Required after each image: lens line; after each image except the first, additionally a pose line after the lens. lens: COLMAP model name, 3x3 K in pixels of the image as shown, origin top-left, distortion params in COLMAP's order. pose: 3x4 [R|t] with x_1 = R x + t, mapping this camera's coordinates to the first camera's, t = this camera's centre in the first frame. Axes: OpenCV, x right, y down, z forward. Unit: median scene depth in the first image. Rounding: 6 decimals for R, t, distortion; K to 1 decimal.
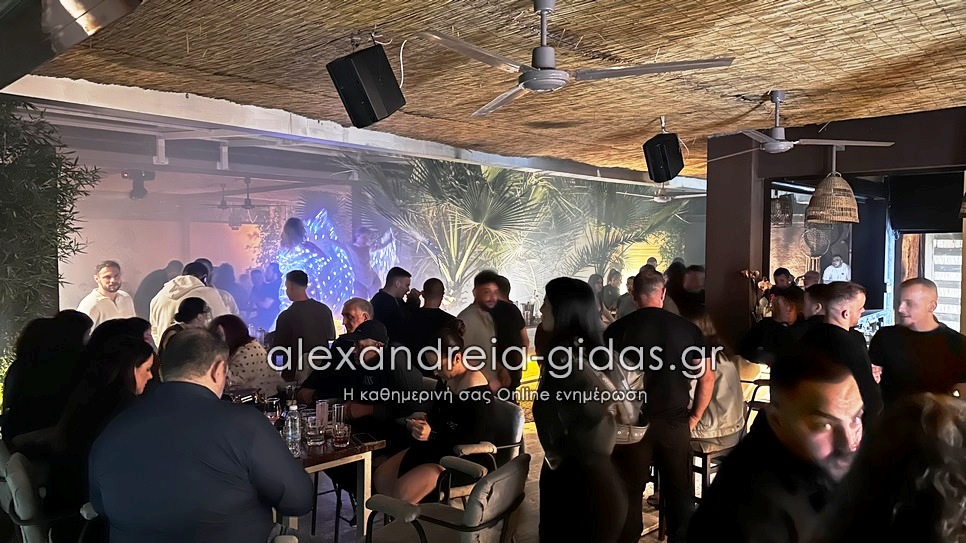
lens RADIAL K [[673.7, 0, 483.0], [0, 673.7, 271.5], [0, 0, 1]] dist [0.119277, -0.176459]
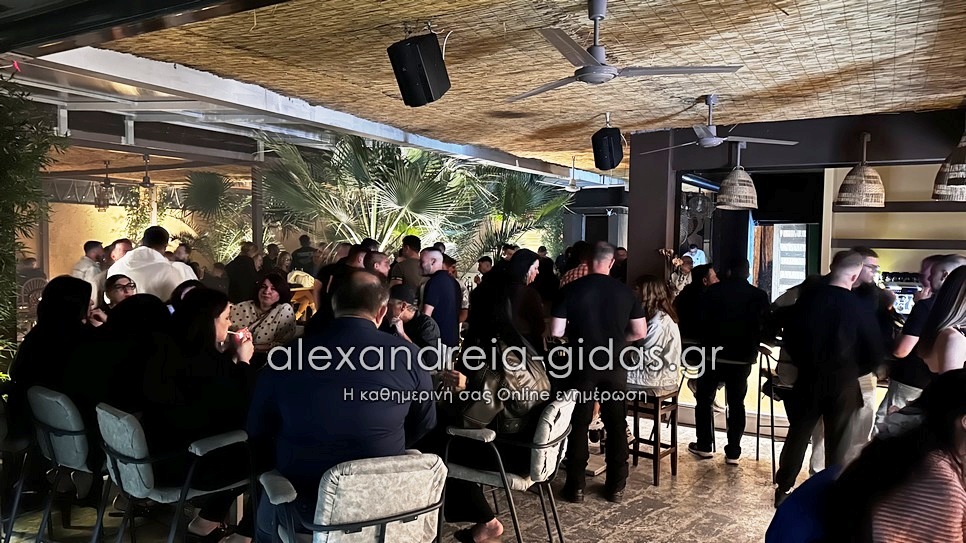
lens RADIAL K [[673.7, 0, 483.0], [0, 673.7, 271.5], [0, 0, 1]] dist [0.119277, -0.176459]
pose [[0.976266, 0.001250, 0.216574, -0.123236], [-0.003405, 0.999948, 0.009580, 0.019652], [-0.216550, -0.010090, 0.976219, -0.047938]]
